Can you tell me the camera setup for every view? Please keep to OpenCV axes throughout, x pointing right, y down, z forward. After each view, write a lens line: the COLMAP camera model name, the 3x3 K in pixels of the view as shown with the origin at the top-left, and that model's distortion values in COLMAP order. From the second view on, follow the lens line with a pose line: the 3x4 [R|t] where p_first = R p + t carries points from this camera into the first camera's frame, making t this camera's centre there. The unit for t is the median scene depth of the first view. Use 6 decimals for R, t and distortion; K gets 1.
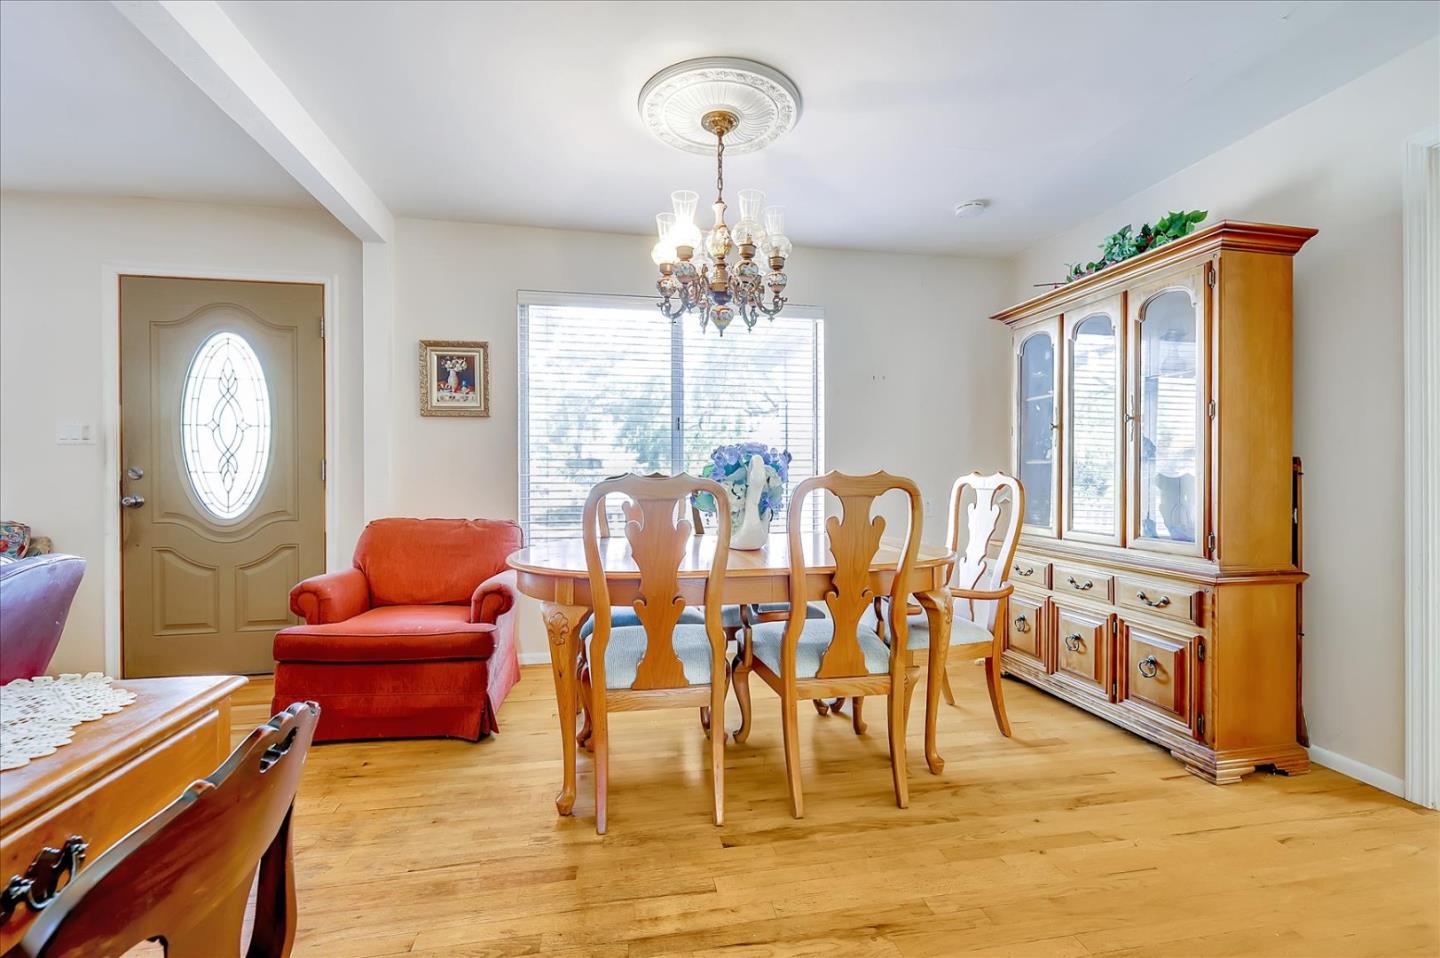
lens RADIAL K [[606.2, 0, 710.8], [0, 606.2, 476.2], [0, 0, 1]] dist [-0.004181, -0.000167]
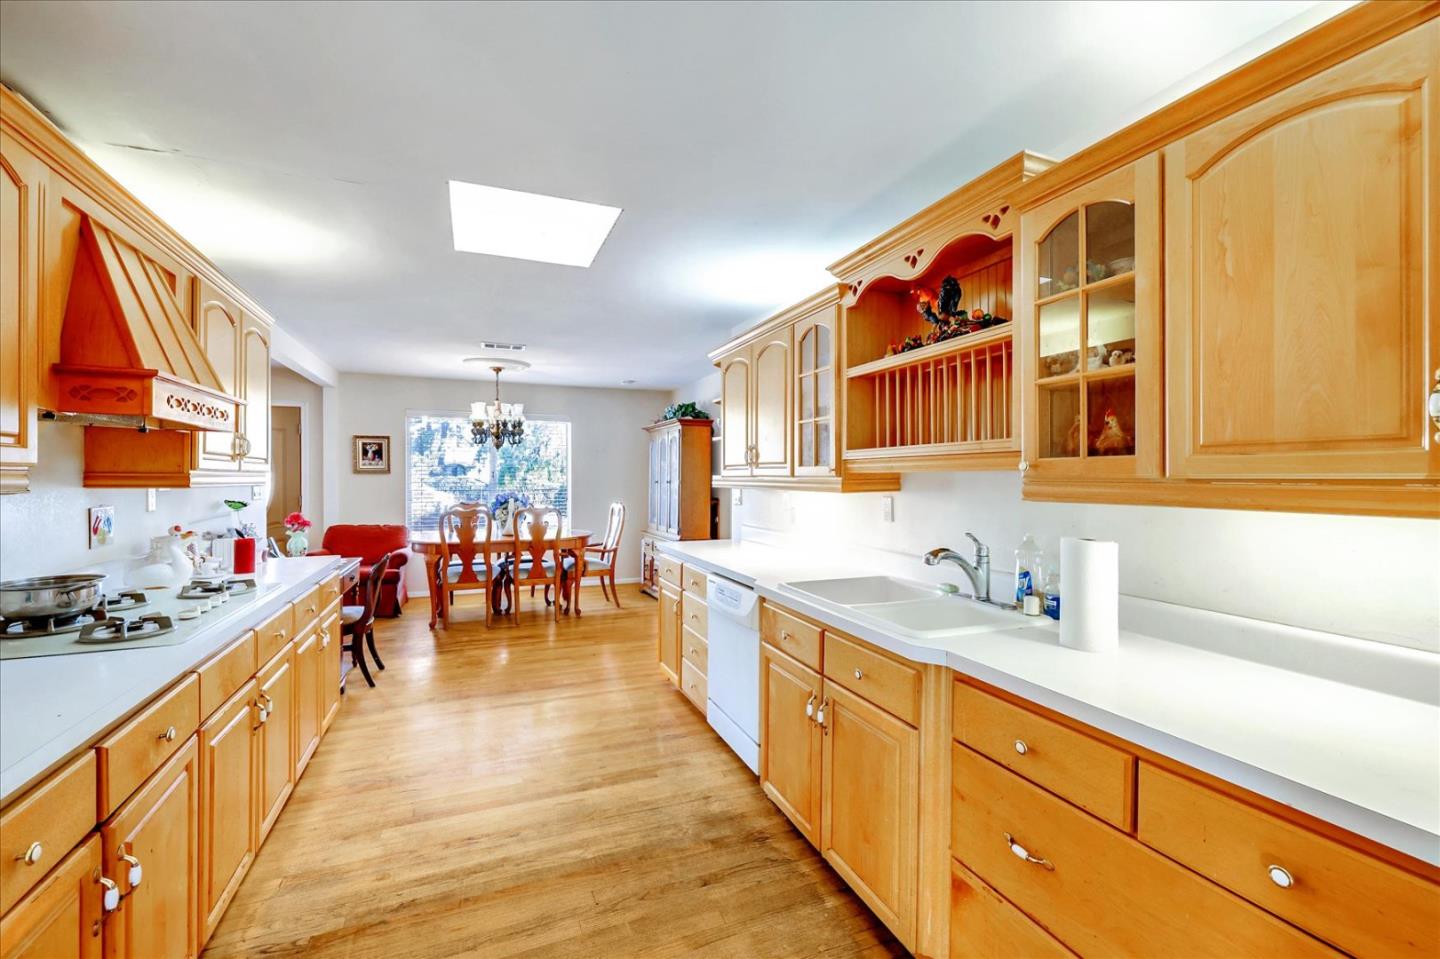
lens RADIAL K [[606.2, 0, 710.8], [0, 606.2, 476.7], [0, 0, 1]] dist [-0.004181, -0.000167]
pose [[0.979353, 0.002793, 0.202141, 0.340367], [-0.001631, 0.999981, -0.005914, -0.099784], [-0.202153, 0.005462, 0.979339, -1.501671]]
